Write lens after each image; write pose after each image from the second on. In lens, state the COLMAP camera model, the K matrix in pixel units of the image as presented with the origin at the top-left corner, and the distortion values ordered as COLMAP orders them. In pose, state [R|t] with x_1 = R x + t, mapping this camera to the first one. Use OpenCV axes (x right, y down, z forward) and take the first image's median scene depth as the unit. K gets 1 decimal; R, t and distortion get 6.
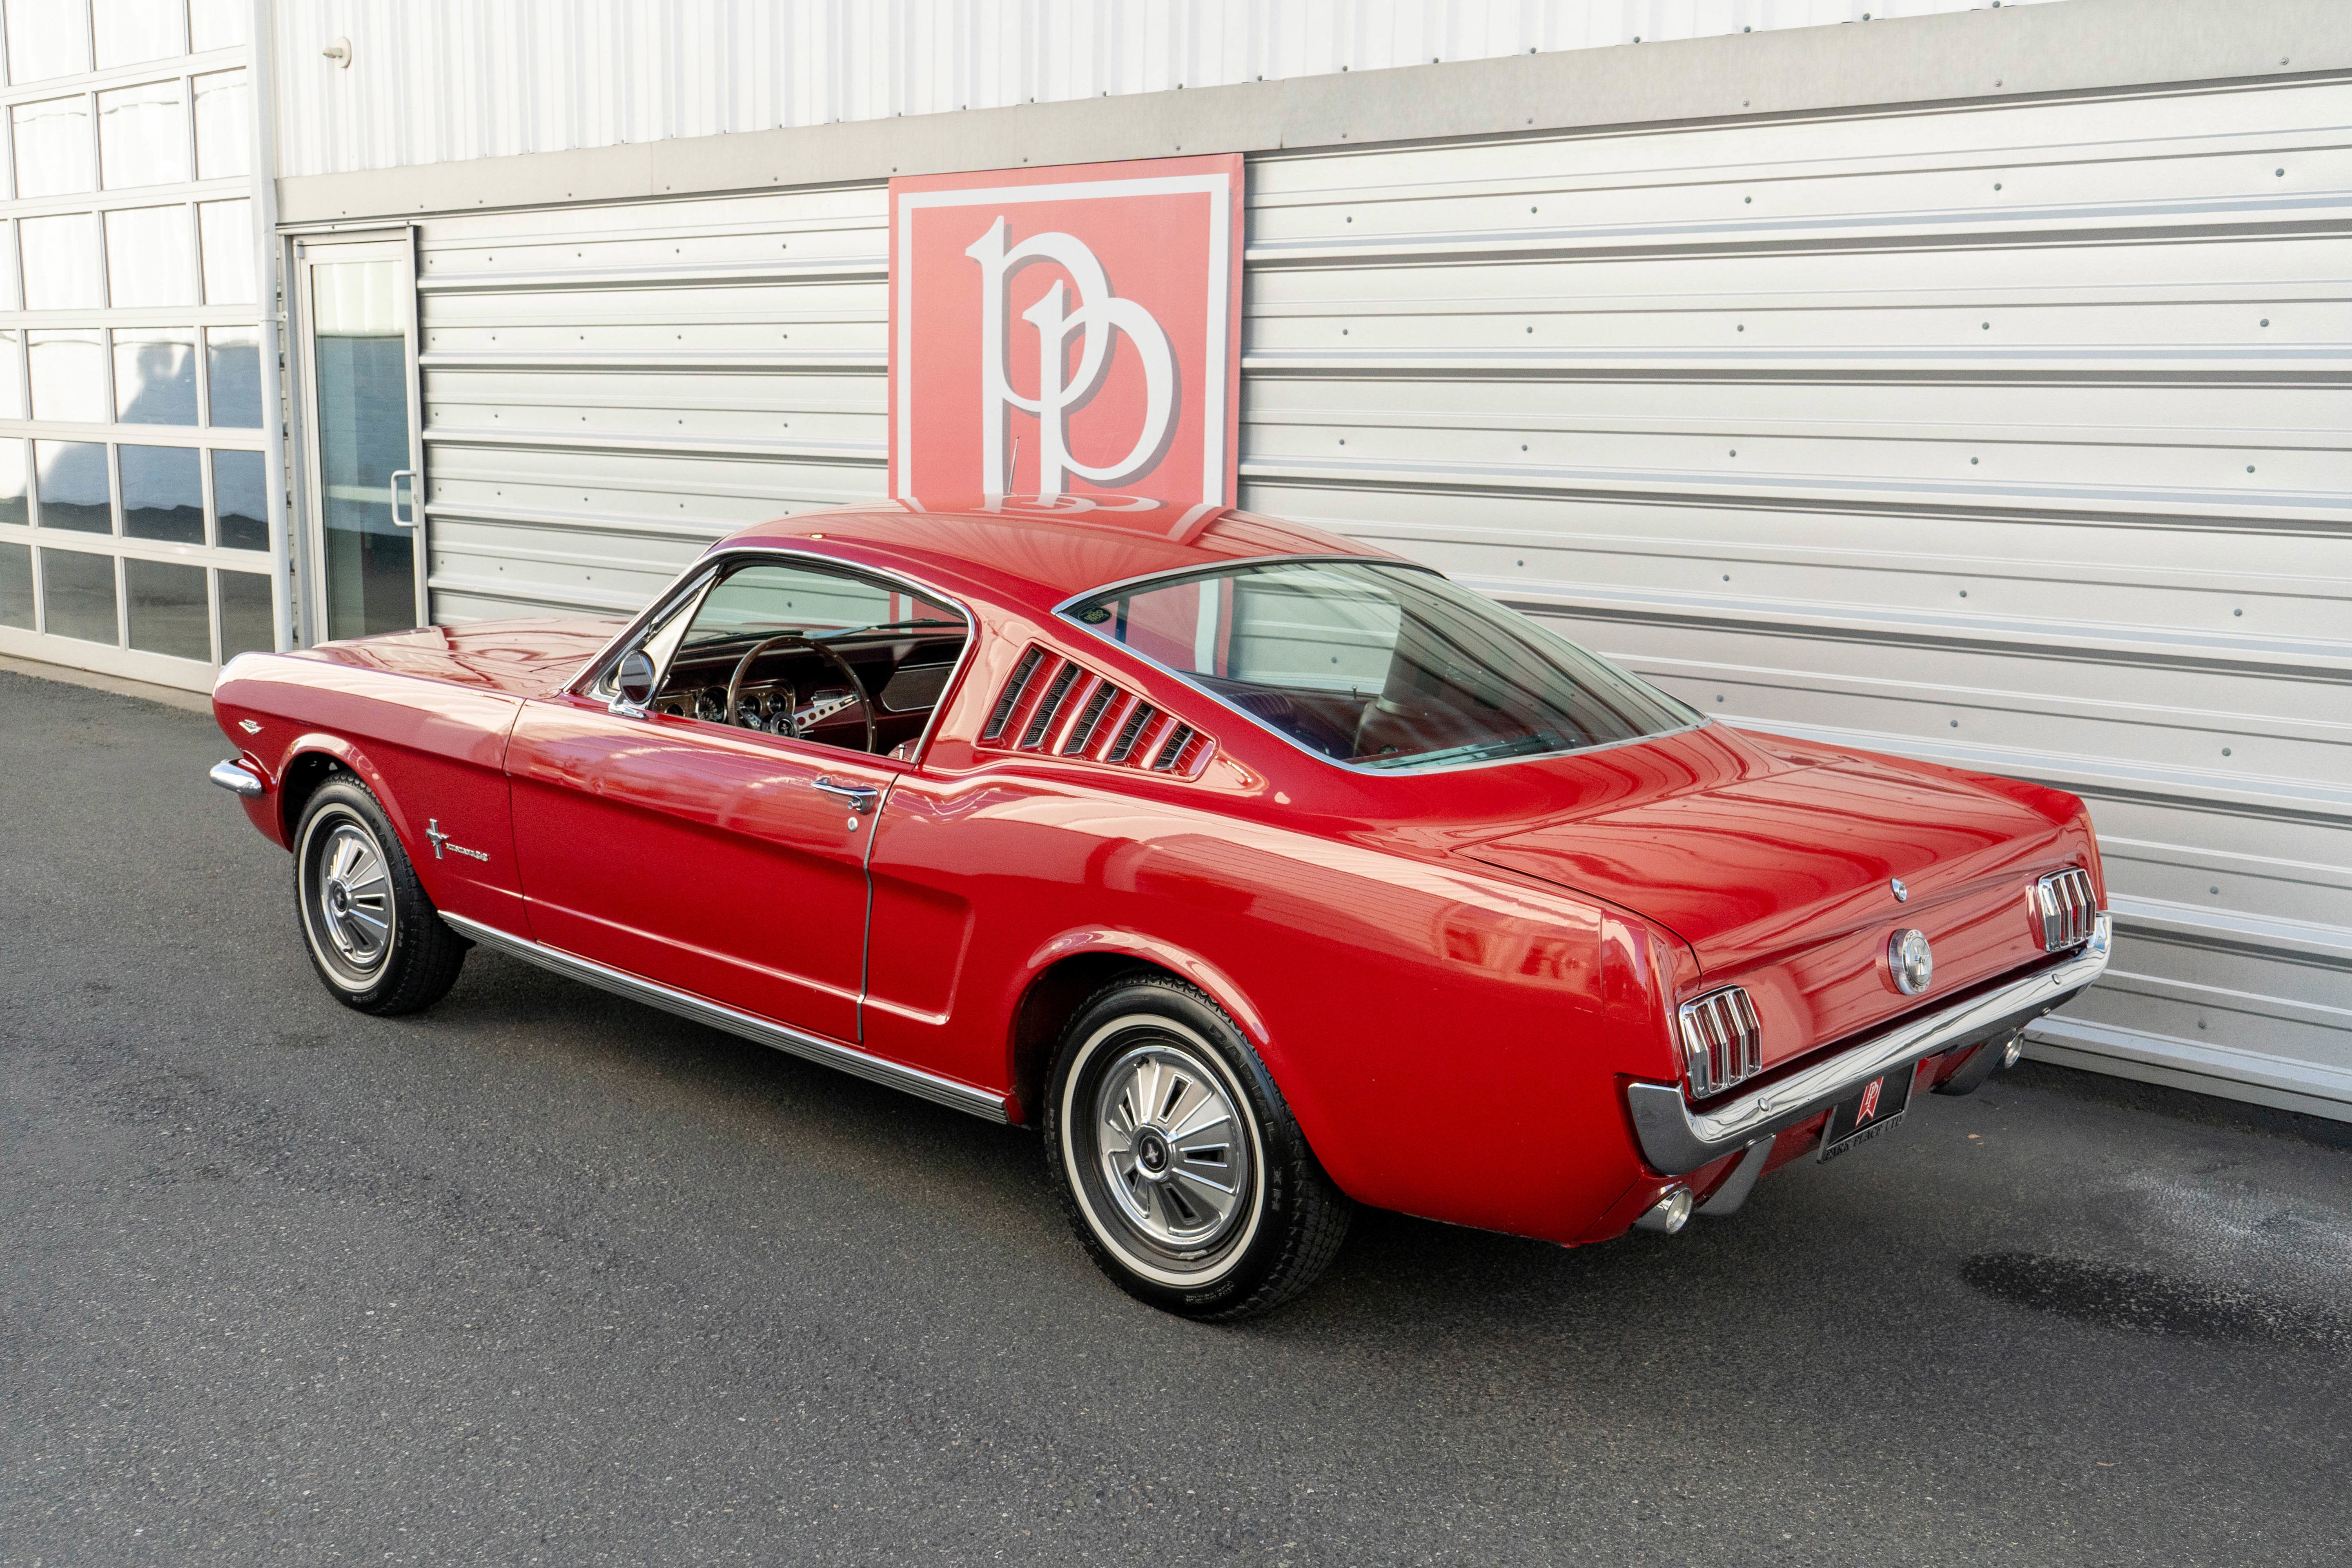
lens RADIAL K [[2443.9, 0, 1185.8], [0, 2443.9, 785.1], [0, 0, 1]] dist [-0.004966, 0.000000]
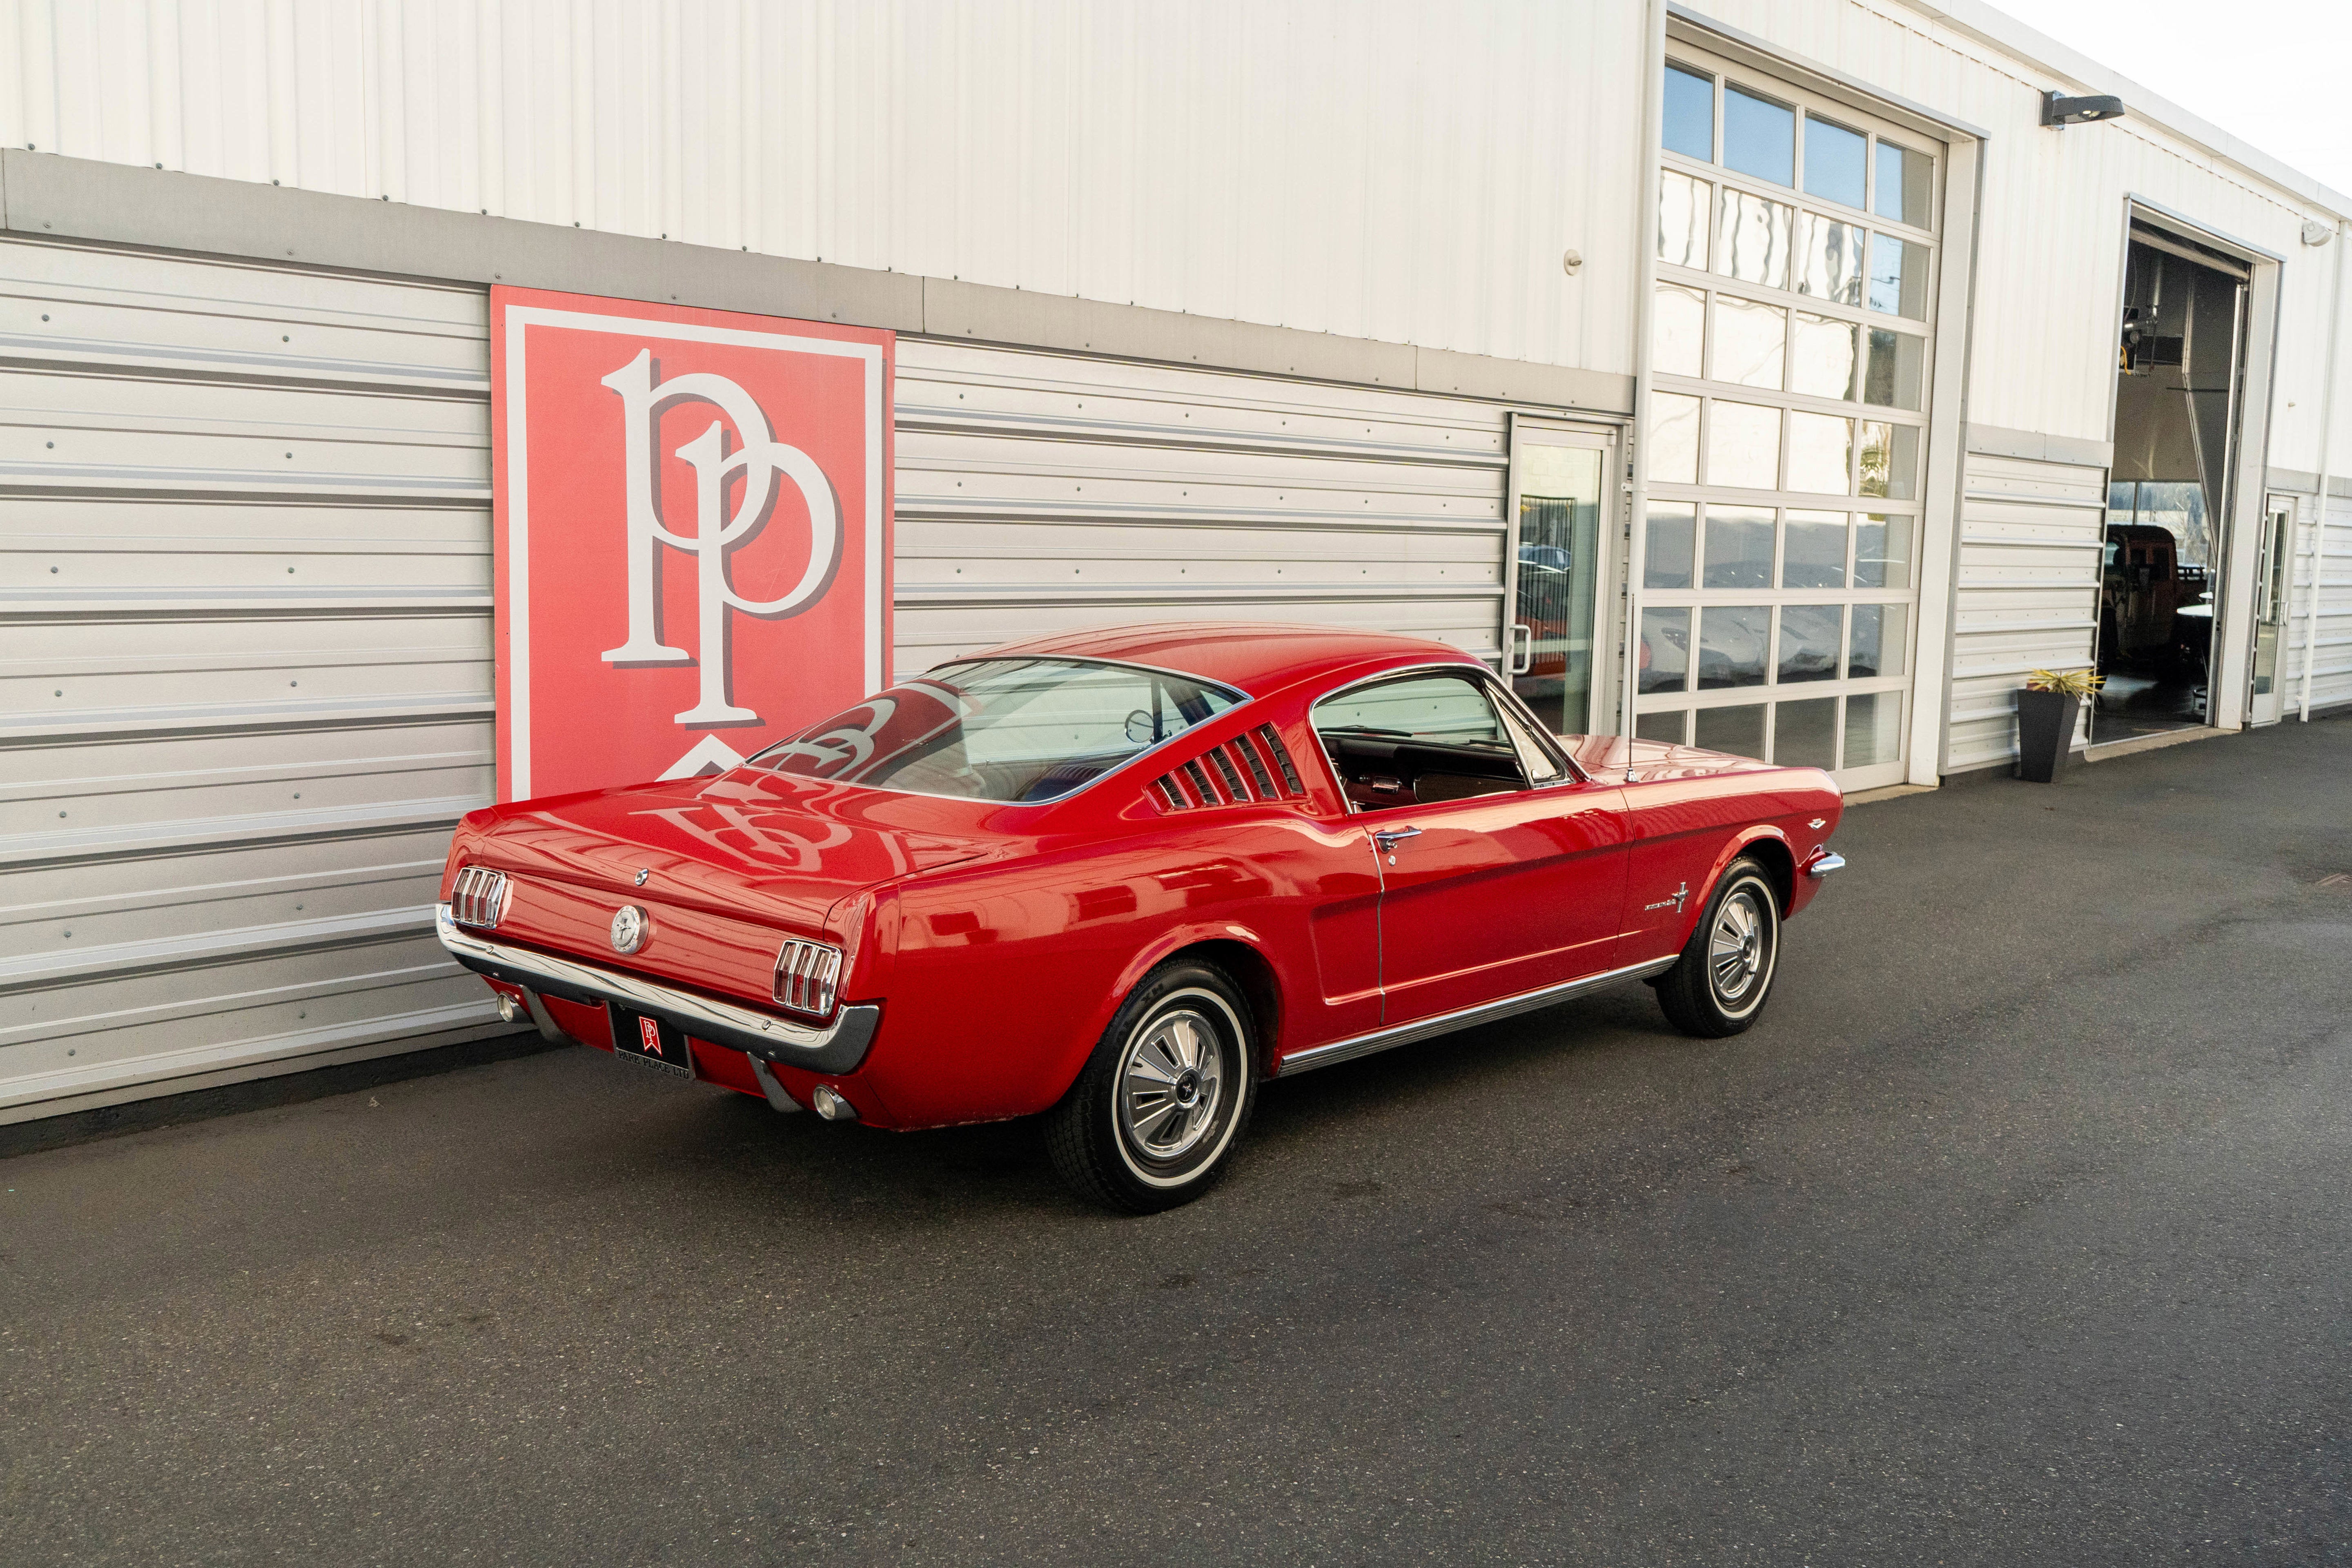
lens RADIAL K [[2099.2, 0, 1198.7], [0, 2099.2, 808.0], [0, 0, 1]] dist [-0.016505, 0.011212]
pose [[-0.029816, -0.142897, 0.989288, -1.055322], [0.138125, 0.979644, 0.145667, -0.164872], [-0.989966, 0.140989, -0.009472, 0.925564]]
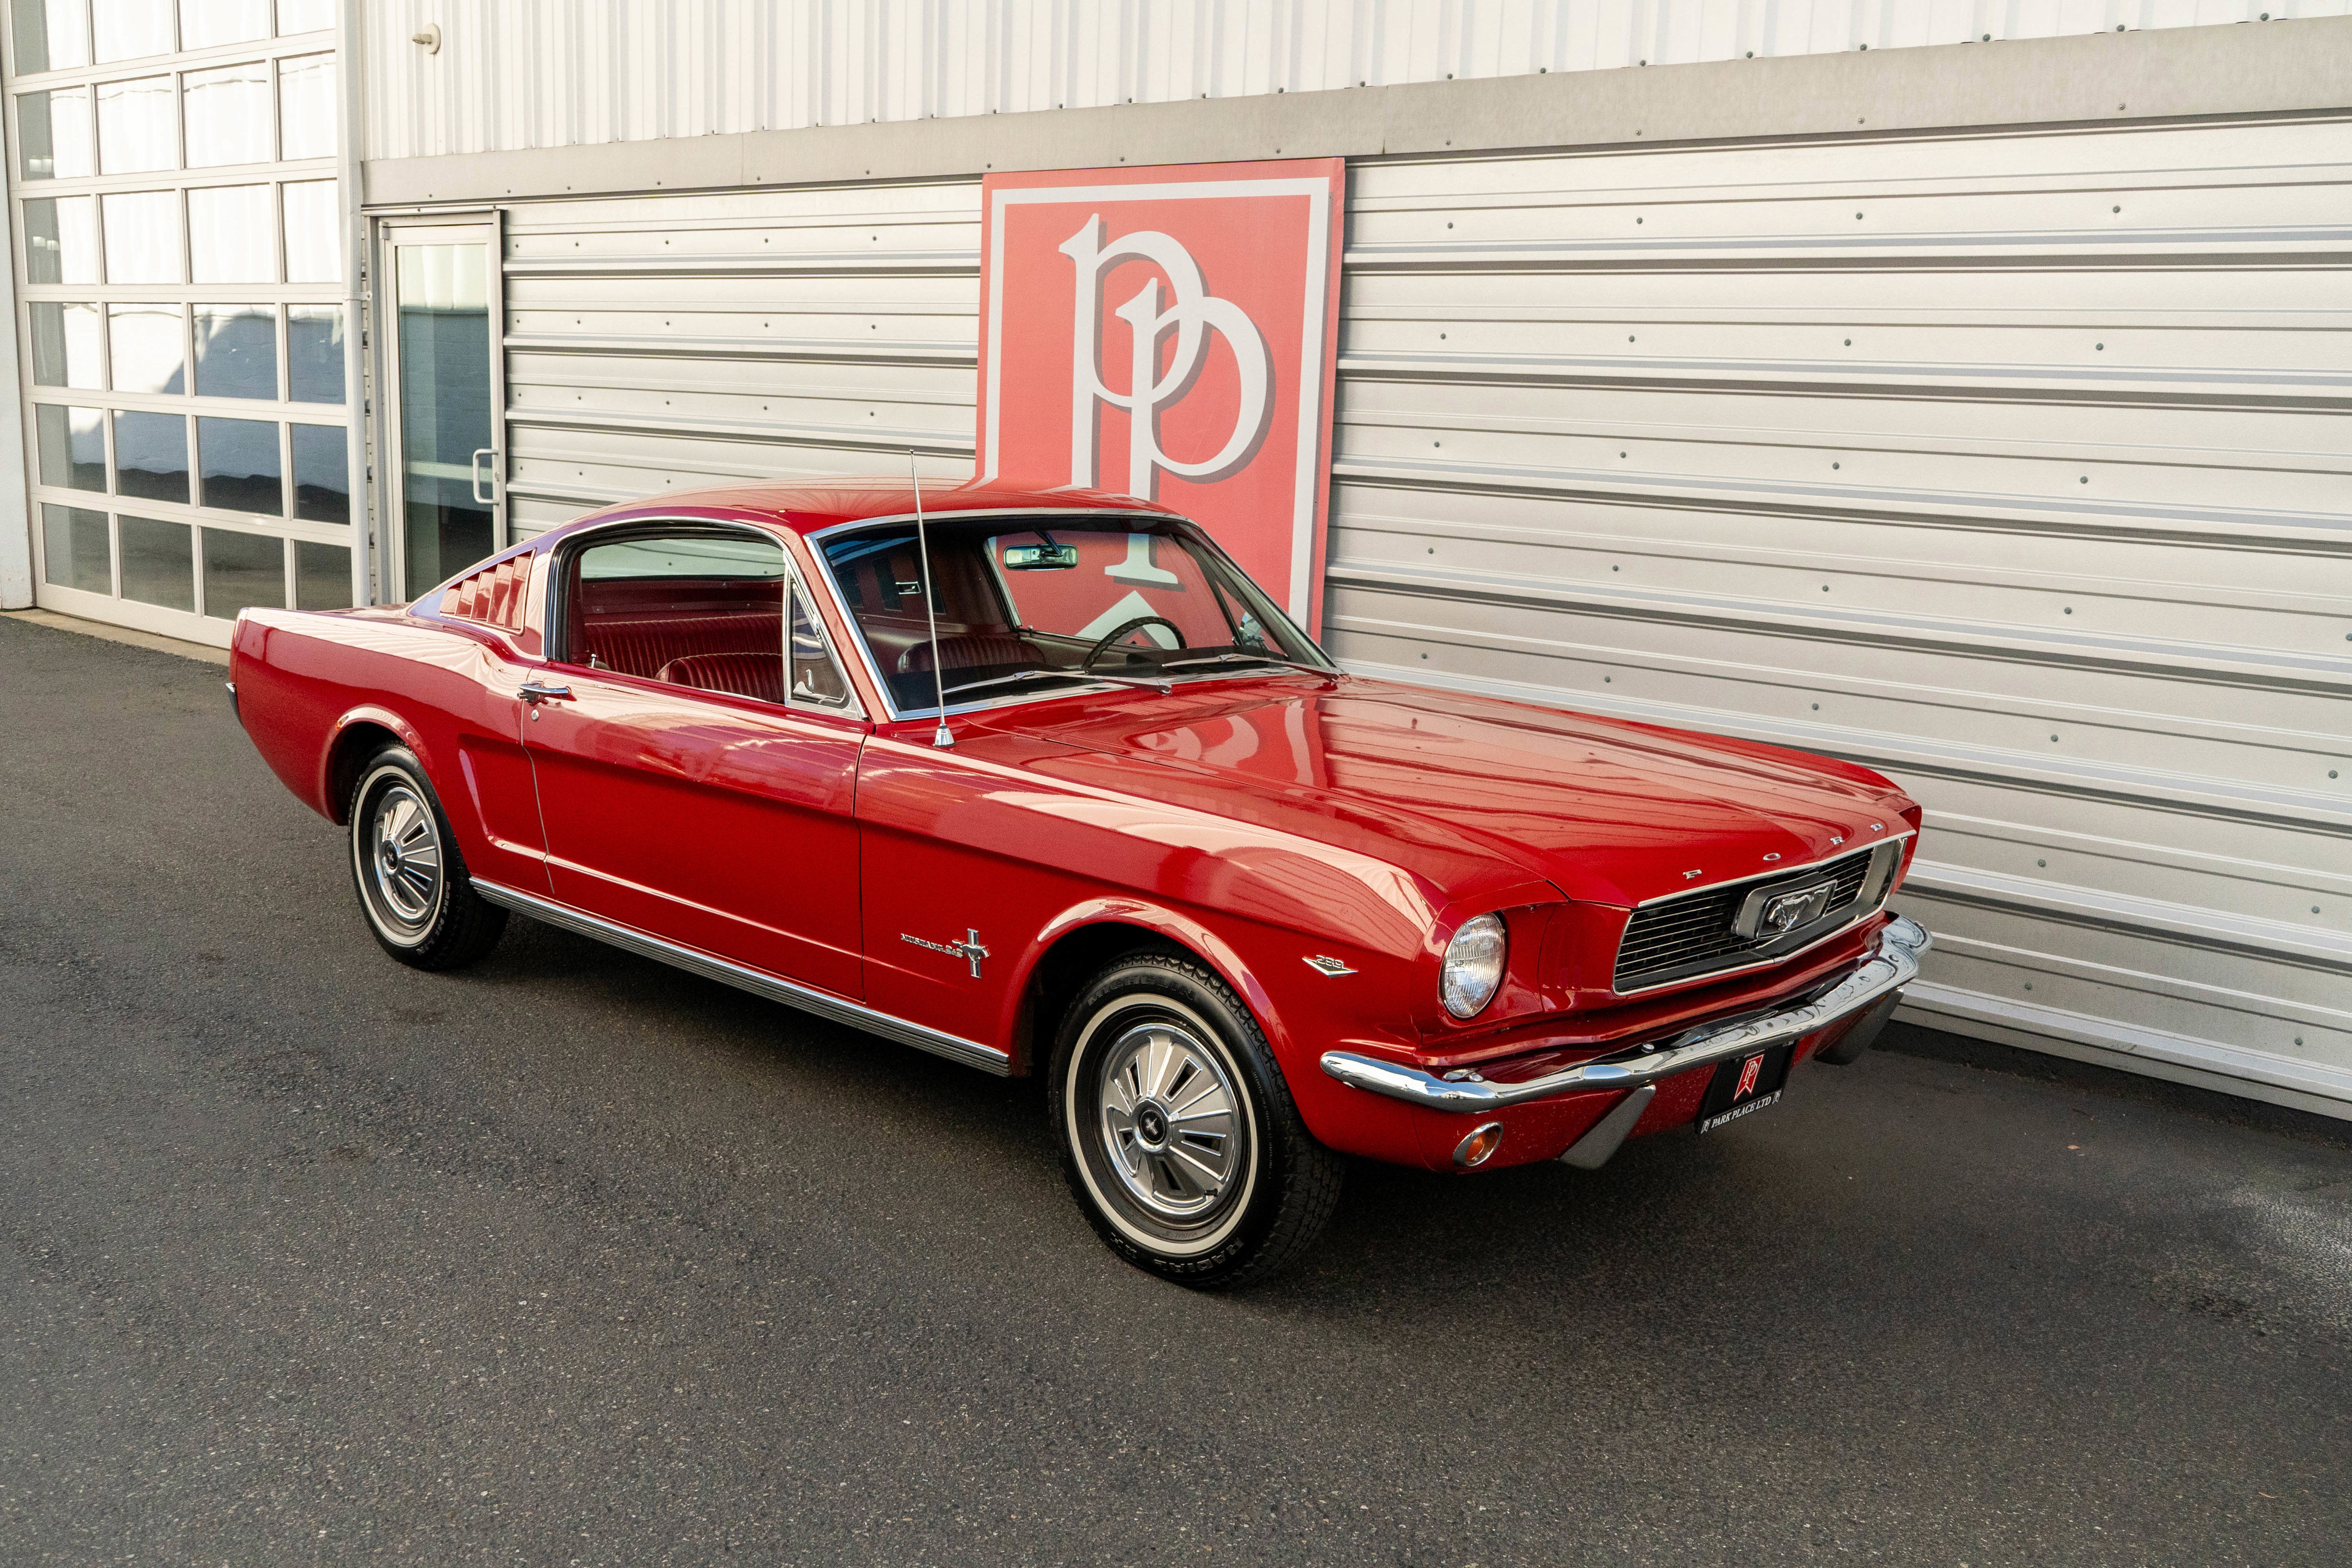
lens RADIAL K [[2344.3, 0, 1174.7], [0, 2344.3, 775.7], [0, 0, 1]] dist [-0.004694, 0.000000]
pose [[0.999783, 0.020783, 0.001217, -0.044496], [-0.020792, 0.999752, 0.008005, -0.008407], [-0.001050, -0.008028, 0.999967, 0.024398]]
